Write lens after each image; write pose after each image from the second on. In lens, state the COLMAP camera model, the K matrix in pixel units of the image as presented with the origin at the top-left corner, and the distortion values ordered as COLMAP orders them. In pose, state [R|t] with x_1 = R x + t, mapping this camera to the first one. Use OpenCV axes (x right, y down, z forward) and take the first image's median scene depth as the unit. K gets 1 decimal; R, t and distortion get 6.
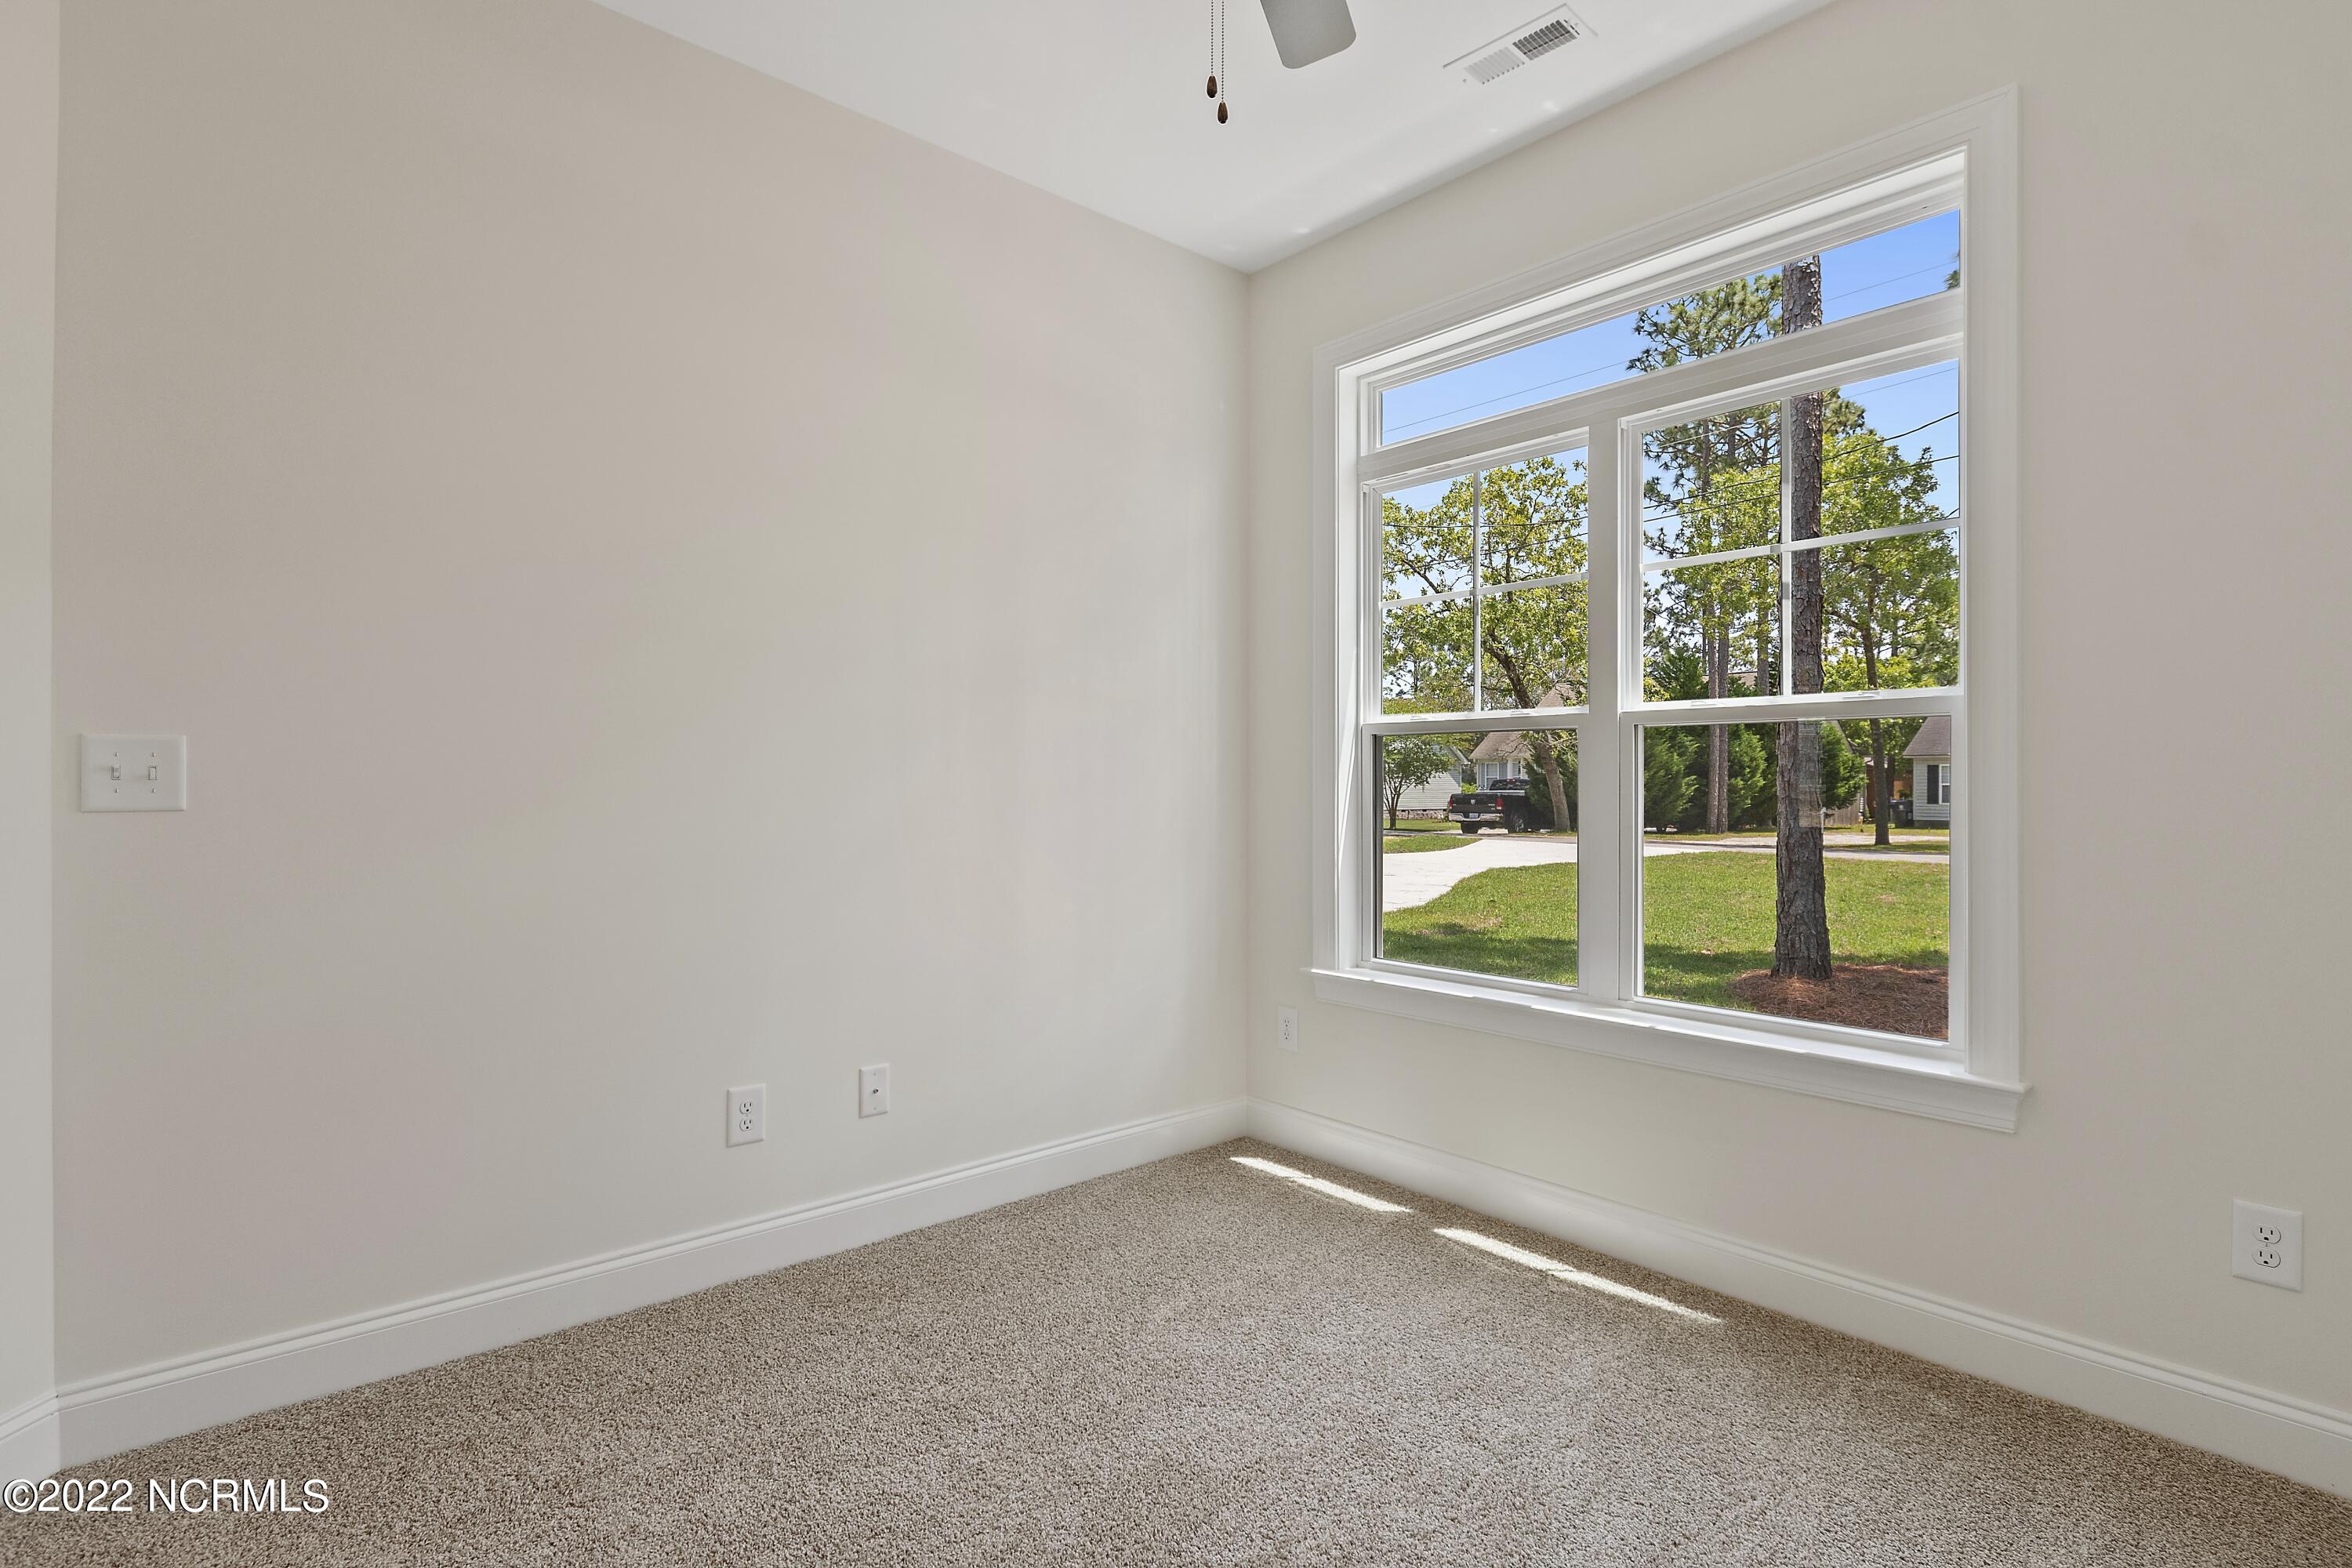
lens RADIAL K [[1128.5, 0, 1180.7], [0, 1128.5, 778.2], [0, 0, 1]] dist [-0.000351, -0.000056]
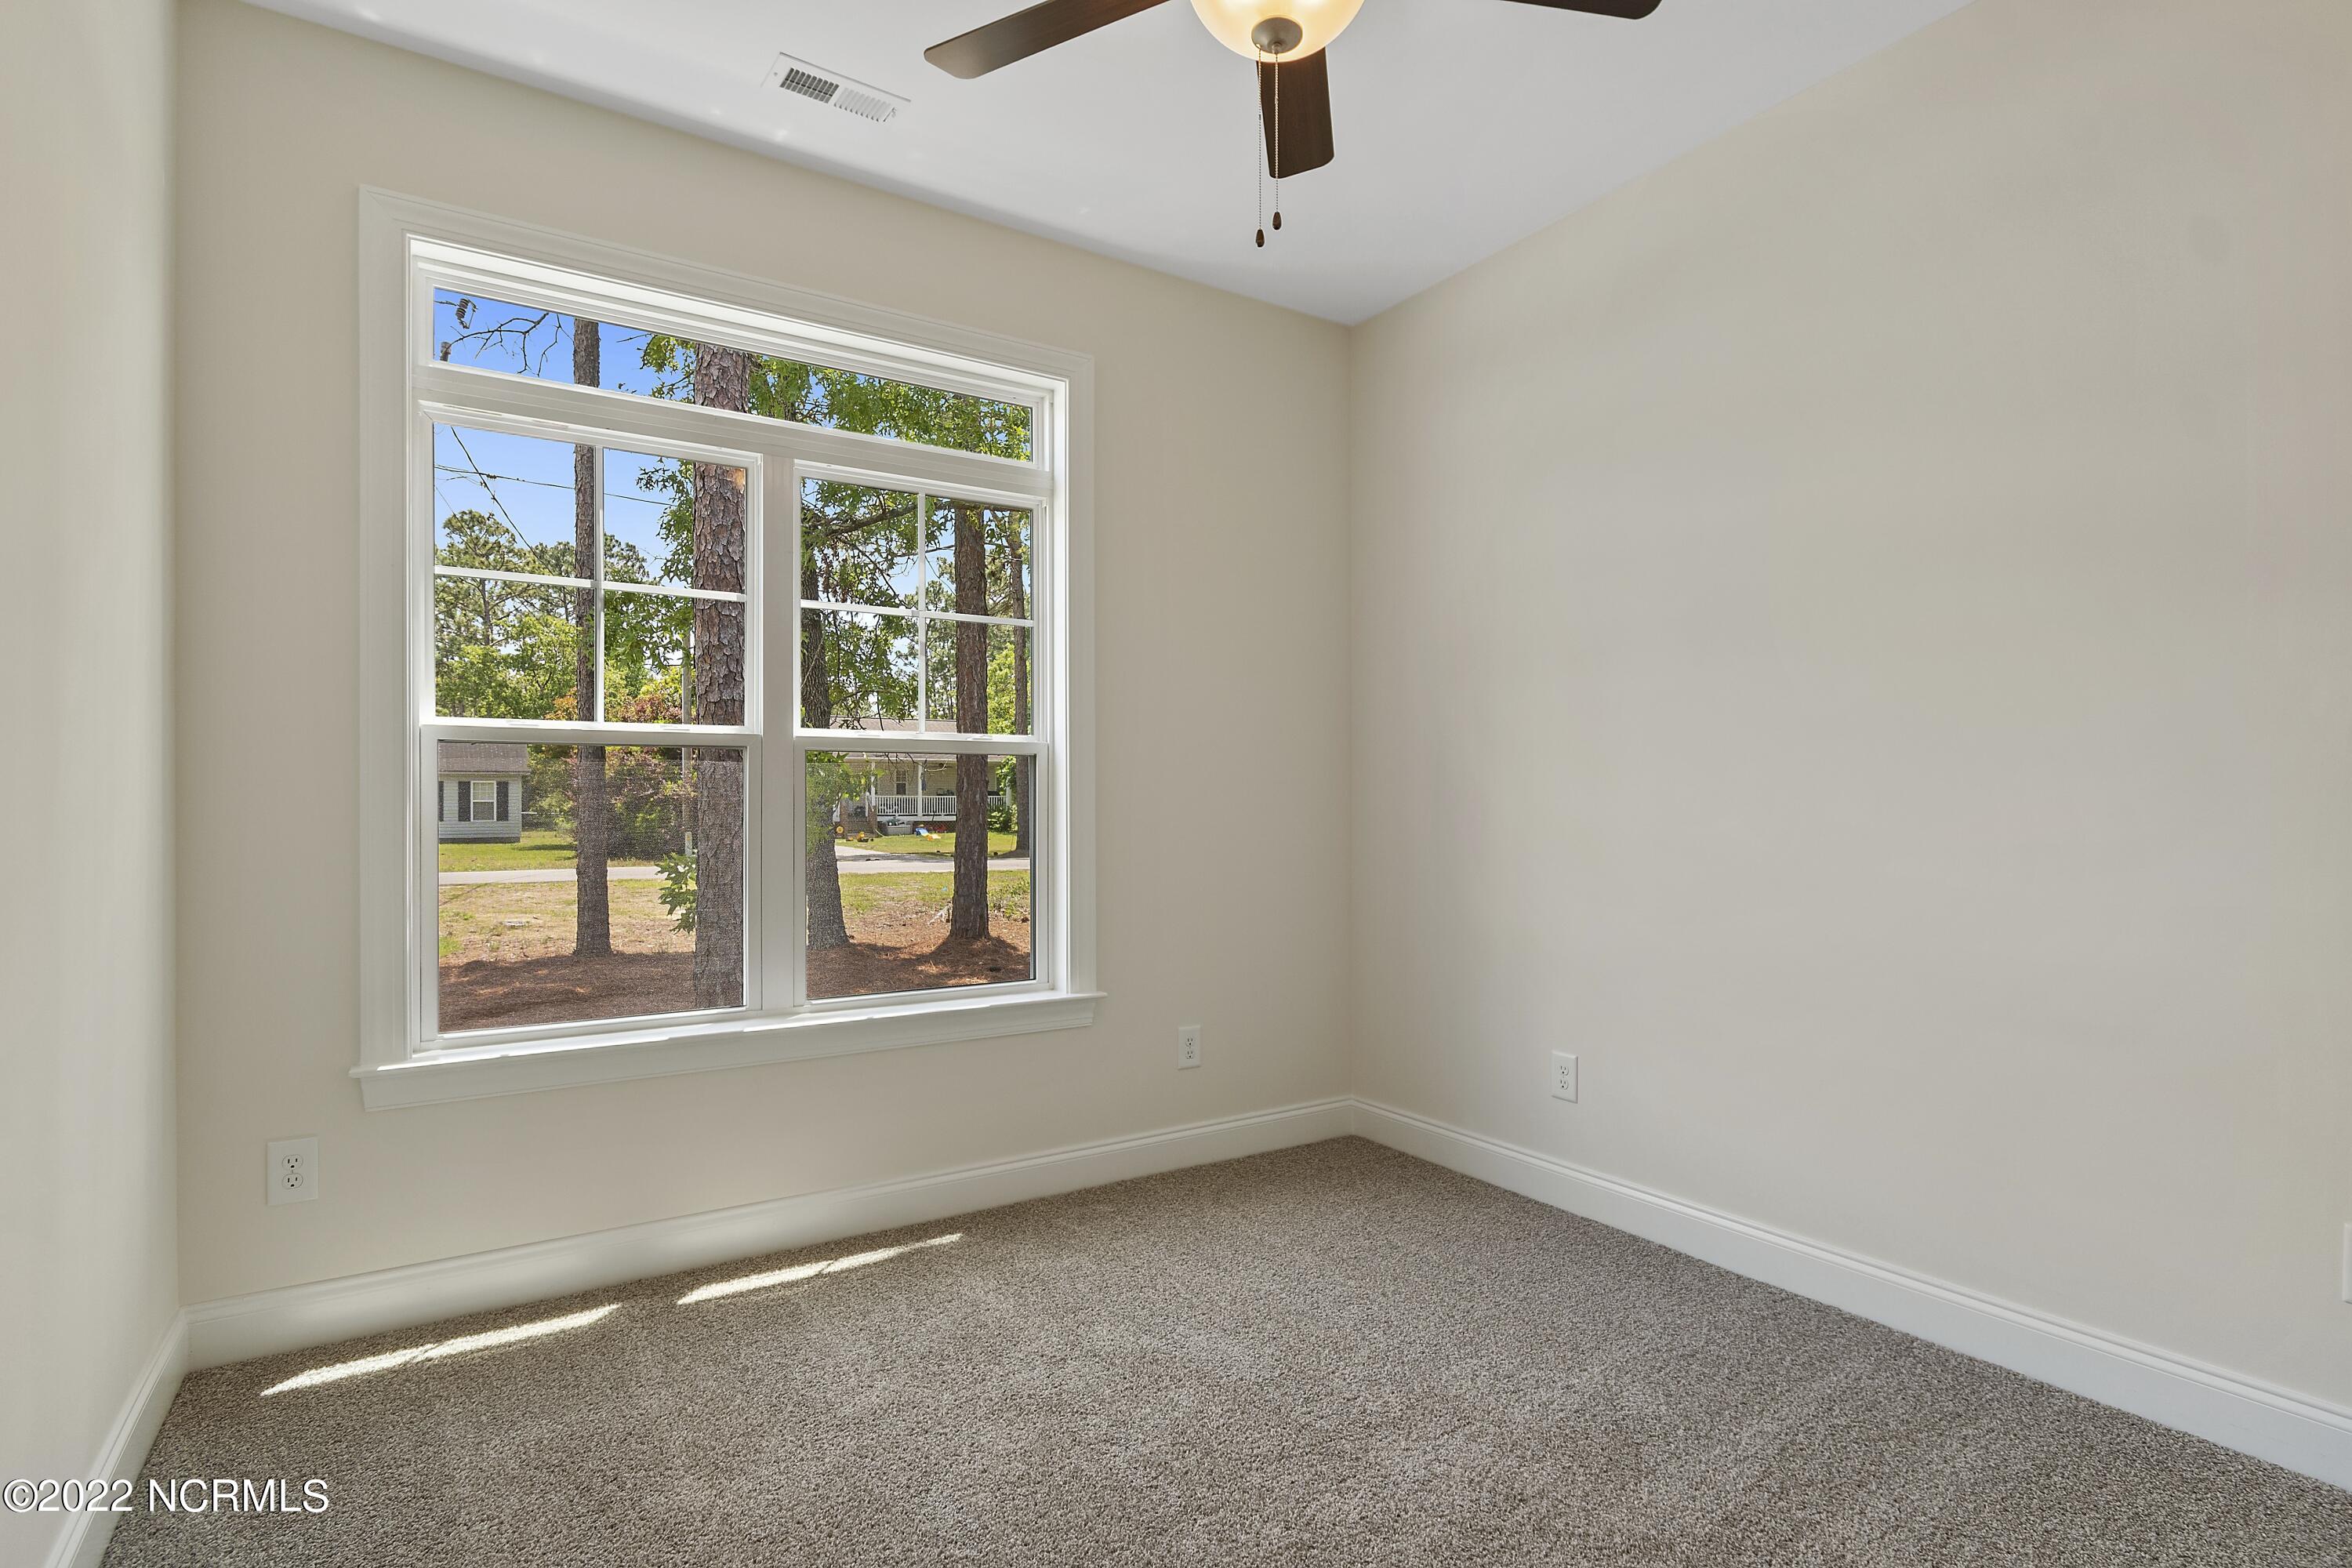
lens RADIAL K [[1128.5, 0, 1173.1], [0, 1128.5, 799.3], [0, 0, 1]] dist [-0.000351, -0.000056]
pose [[0.156038, 0.012224, 0.987675, -0.594732], [-0.001735, 0.999925, -0.012101, 0.012499], [-0.987750, 0.000174, 0.156047, 0.471719]]
